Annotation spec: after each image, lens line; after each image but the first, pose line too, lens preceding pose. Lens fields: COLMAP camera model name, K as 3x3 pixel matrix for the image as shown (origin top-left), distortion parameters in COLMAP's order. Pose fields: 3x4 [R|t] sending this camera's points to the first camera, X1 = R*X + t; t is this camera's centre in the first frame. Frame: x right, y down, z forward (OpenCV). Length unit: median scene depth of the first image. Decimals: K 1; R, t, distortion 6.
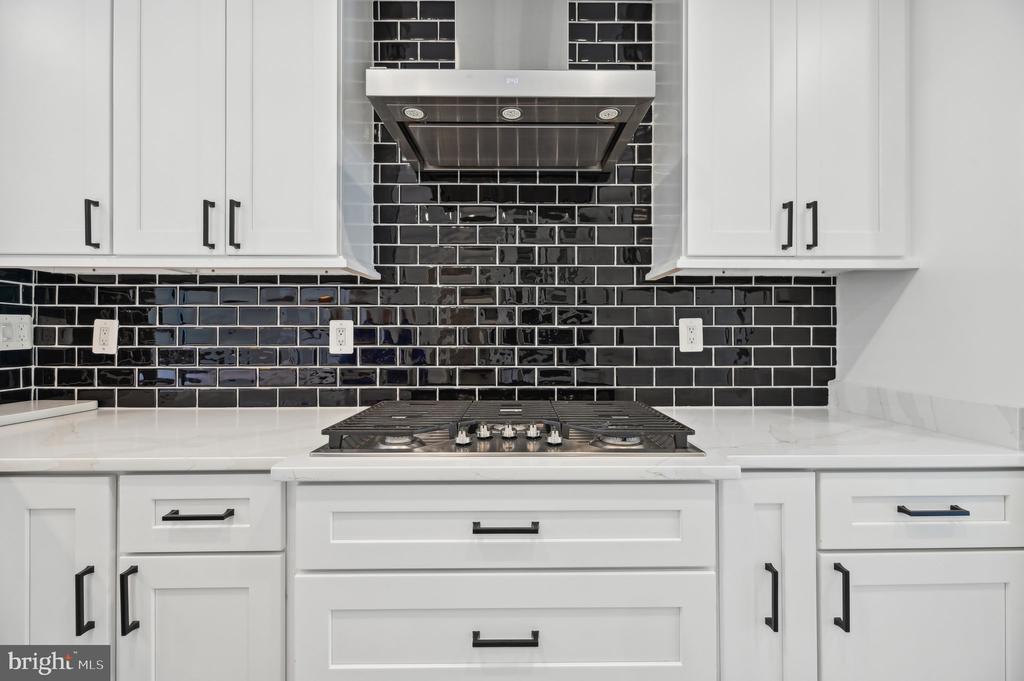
lens RADIAL K [[412.8, 0, 518.7], [0, 412.8, 334.8], [0, 0, 1]] dist [0.000475, -0.000235]
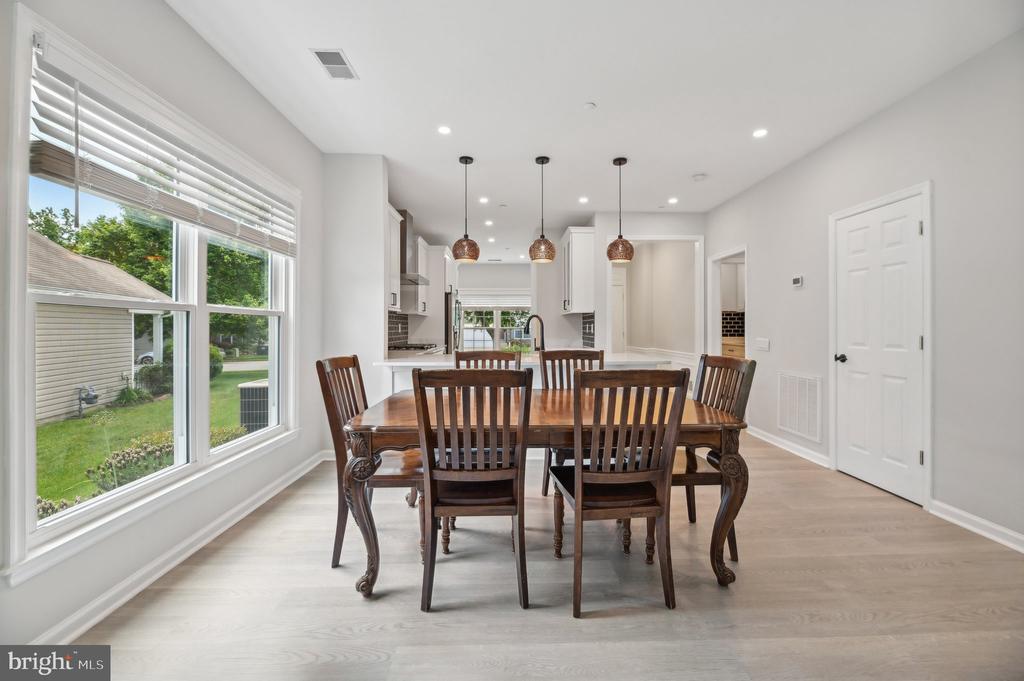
lens RADIAL K [[409.5, 0, 517.8], [0, 409.5, 330.8], [0, 0, 1]] dist [0.003829, -0.000212]
pose [[-0.022375, -0.006995, 0.999725, -3.575571], [-0.005117, 0.999963, 0.006882, -0.006362], [-0.999737, -0.004962, -0.022410, -0.049404]]
